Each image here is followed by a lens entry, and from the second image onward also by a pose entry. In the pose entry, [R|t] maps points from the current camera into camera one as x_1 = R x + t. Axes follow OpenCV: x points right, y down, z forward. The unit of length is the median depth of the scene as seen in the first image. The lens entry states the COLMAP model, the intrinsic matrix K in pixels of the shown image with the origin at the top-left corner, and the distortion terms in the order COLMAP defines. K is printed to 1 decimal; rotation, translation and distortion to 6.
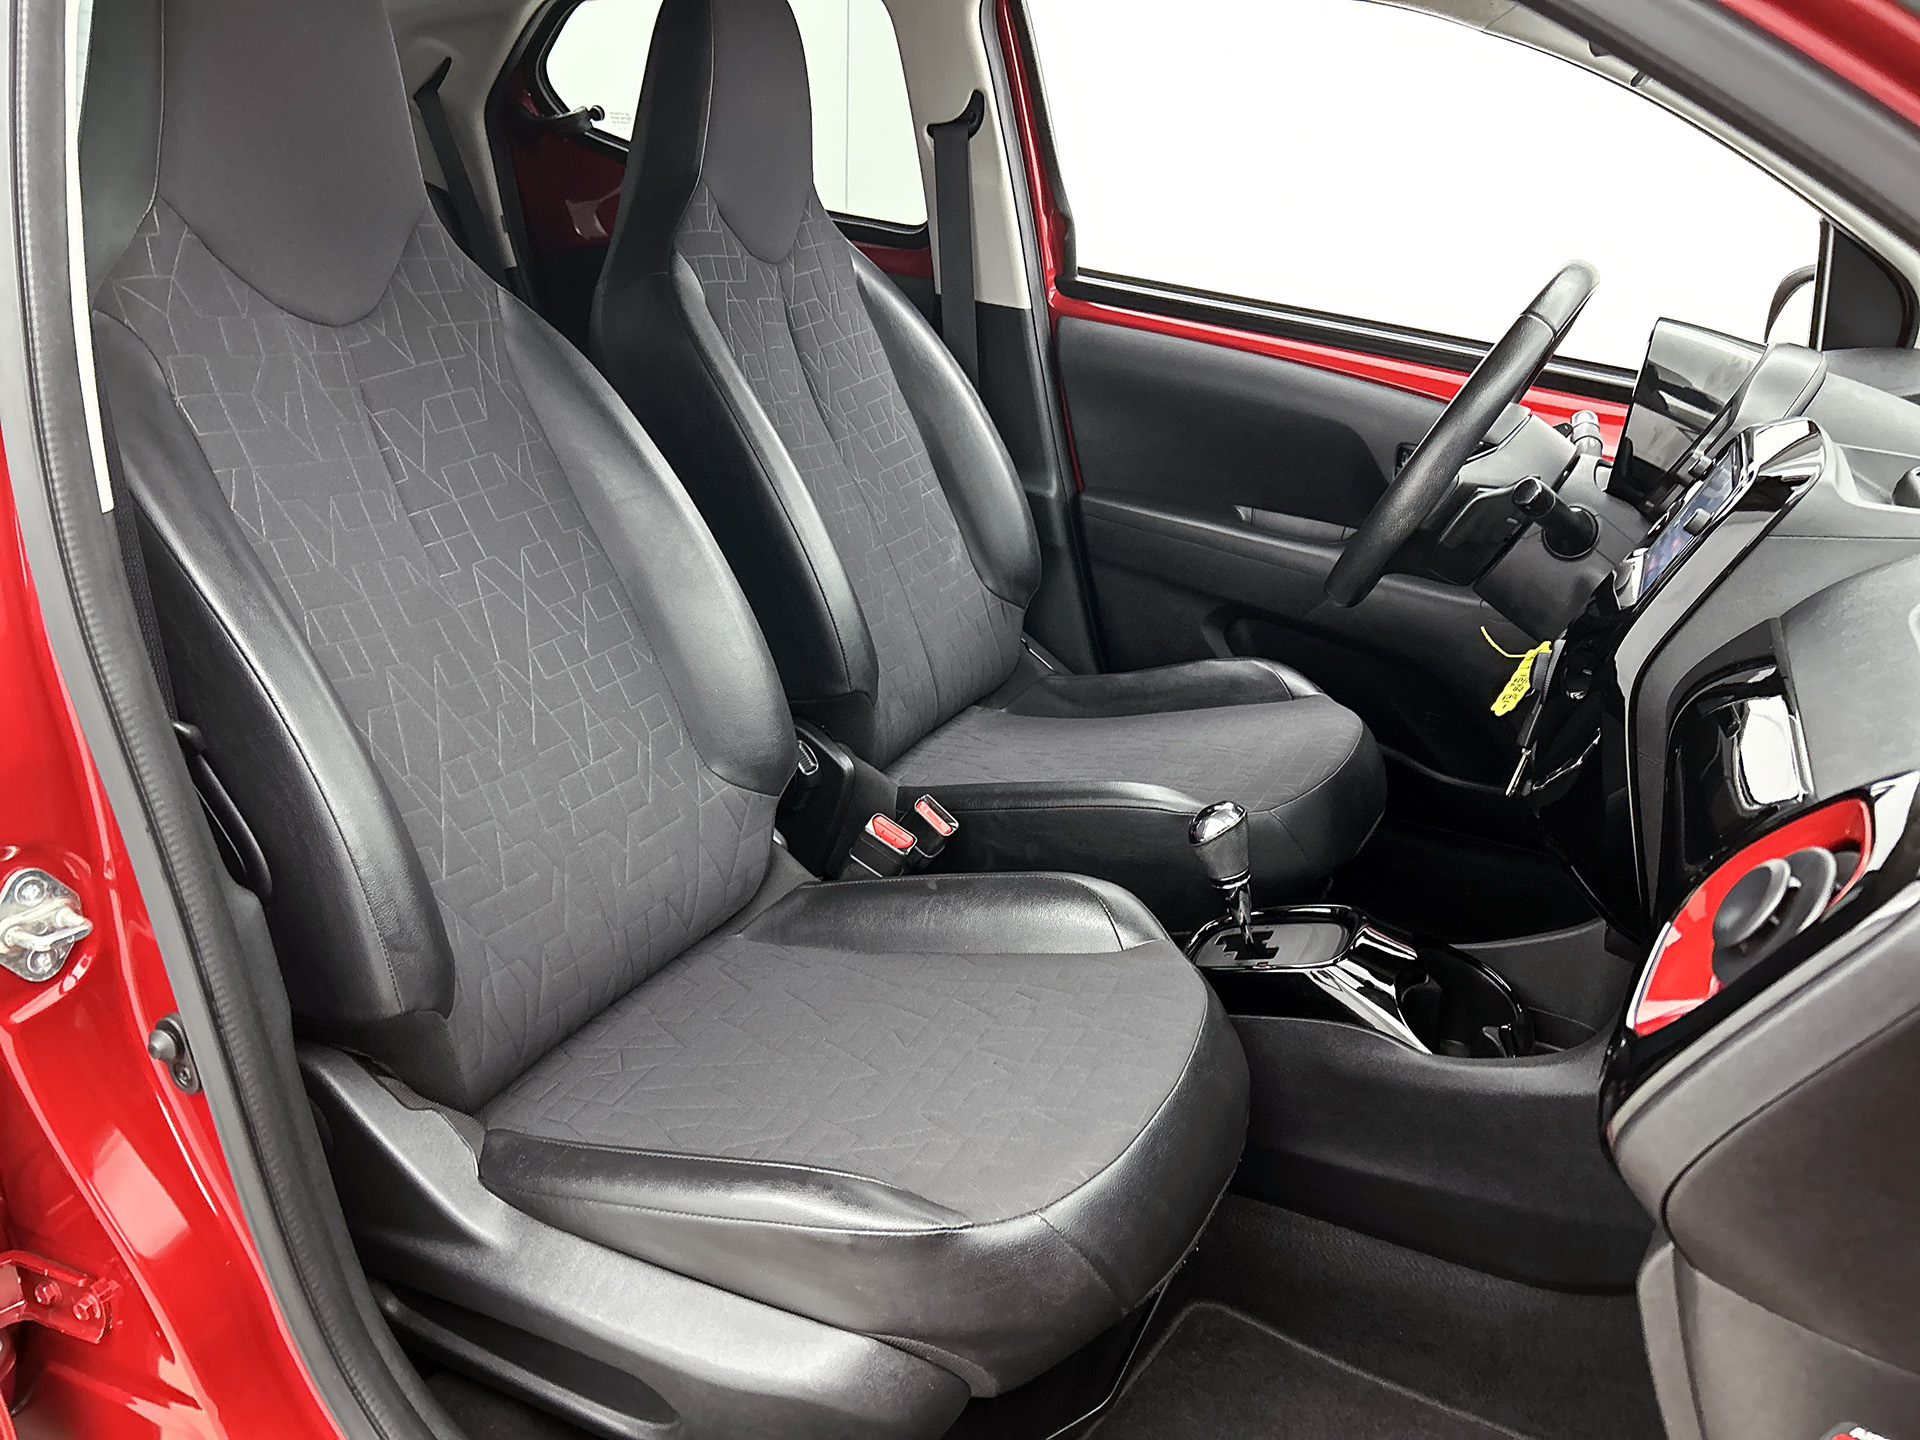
lens RADIAL K [[1471.1, 0, 960.0], [0, 1471.1, 720.0], [0, 0, 1]] dist [-0.002773, -0.007137]
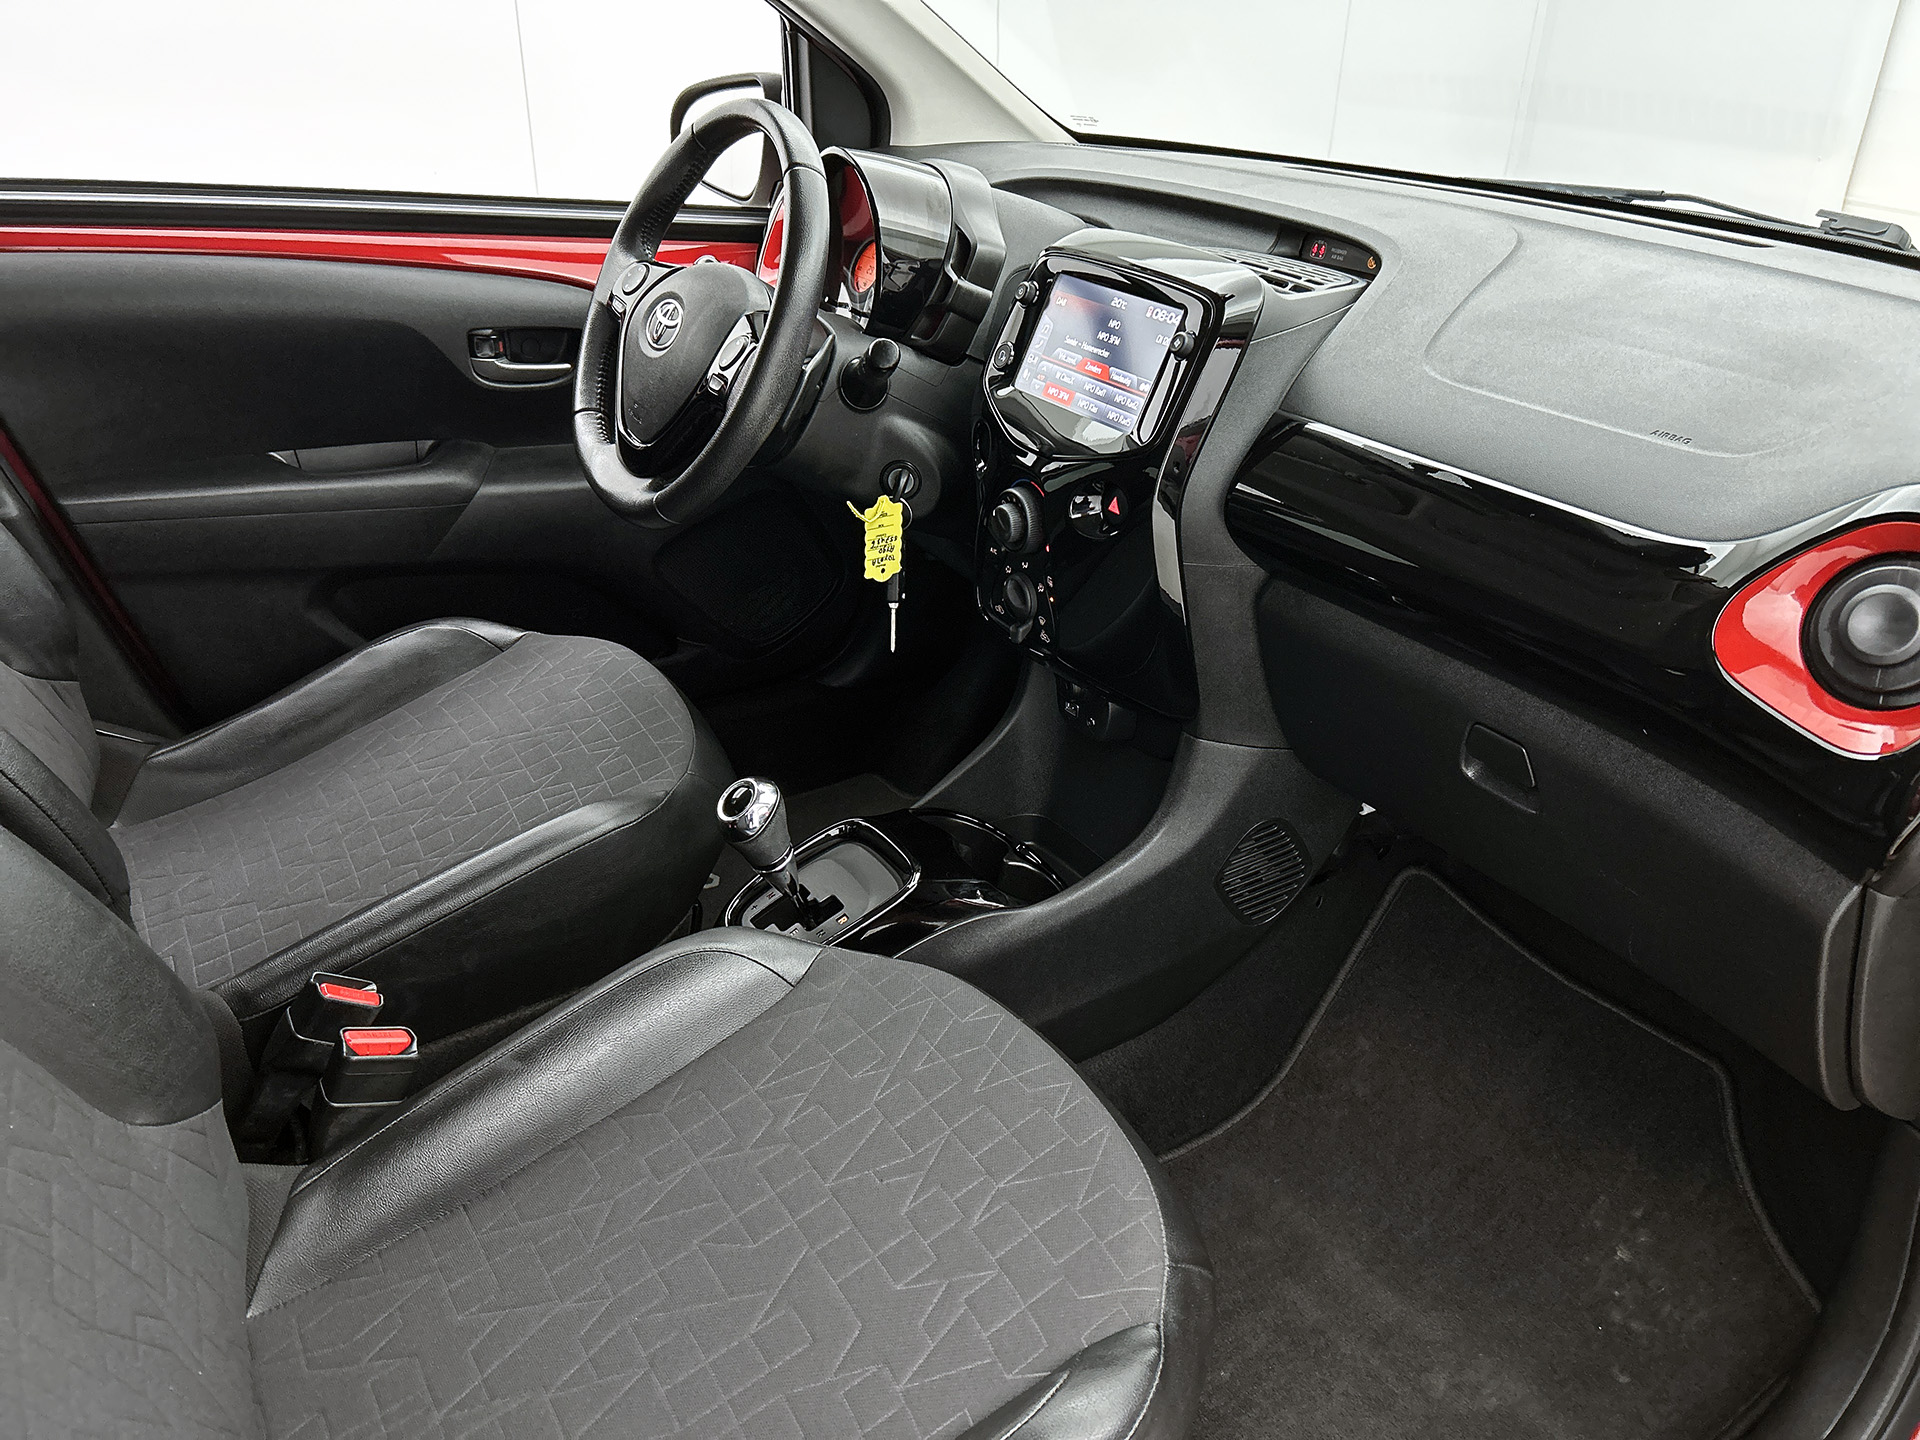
lens RADIAL K [[1471.1, 0, 960.0], [0, 1471.1, 720.0], [0, 0, 1]] dist [-0.002773, -0.007137]
pose [[0.518991, -0.417777, 0.745728, -0.282302], [0.311394, 0.904878, 0.290222, -0.138085], [-0.796041, 0.081593, 0.599717, 0.264382]]
